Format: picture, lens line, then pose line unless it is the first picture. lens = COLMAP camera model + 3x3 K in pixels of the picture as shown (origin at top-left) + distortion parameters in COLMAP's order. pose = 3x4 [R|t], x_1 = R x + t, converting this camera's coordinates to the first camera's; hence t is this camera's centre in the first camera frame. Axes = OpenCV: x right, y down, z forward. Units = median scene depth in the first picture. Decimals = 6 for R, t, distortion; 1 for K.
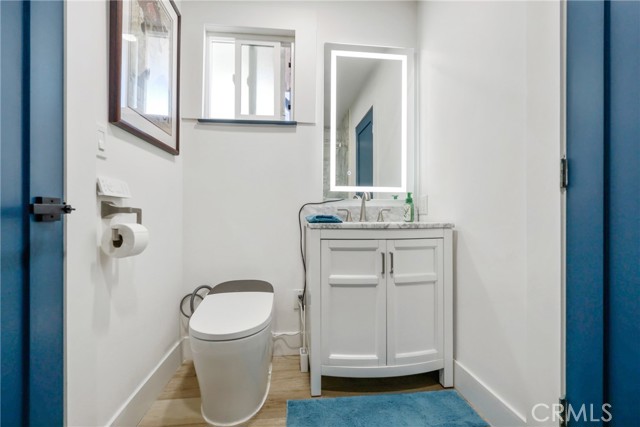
lens RADIAL K [[294.7, 0, 320.0], [0, 294.7, 213.5], [0, 0, 1]] dist [0.000544, 0.000586]
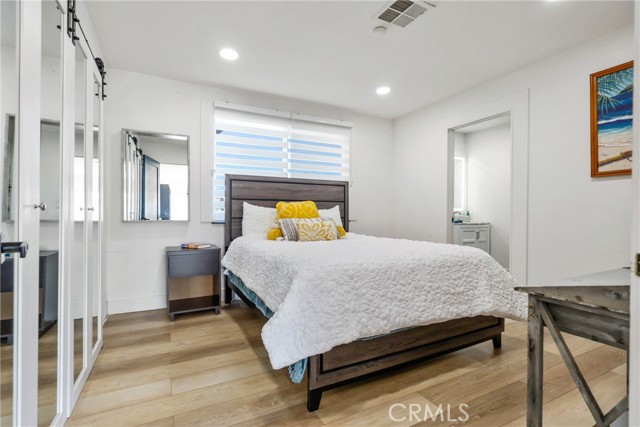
lens RADIAL K [[294.7, 0, 320.0], [0, 294.7, 213.5], [0, 0, 1]] dist [0.000544, 0.000586]
pose [[0.940122, 0.007362, 0.340757, -2.428677], [-0.006804, 0.999973, -0.002832, -0.044156], [-0.340769, 0.000344, 0.940147, -1.382473]]
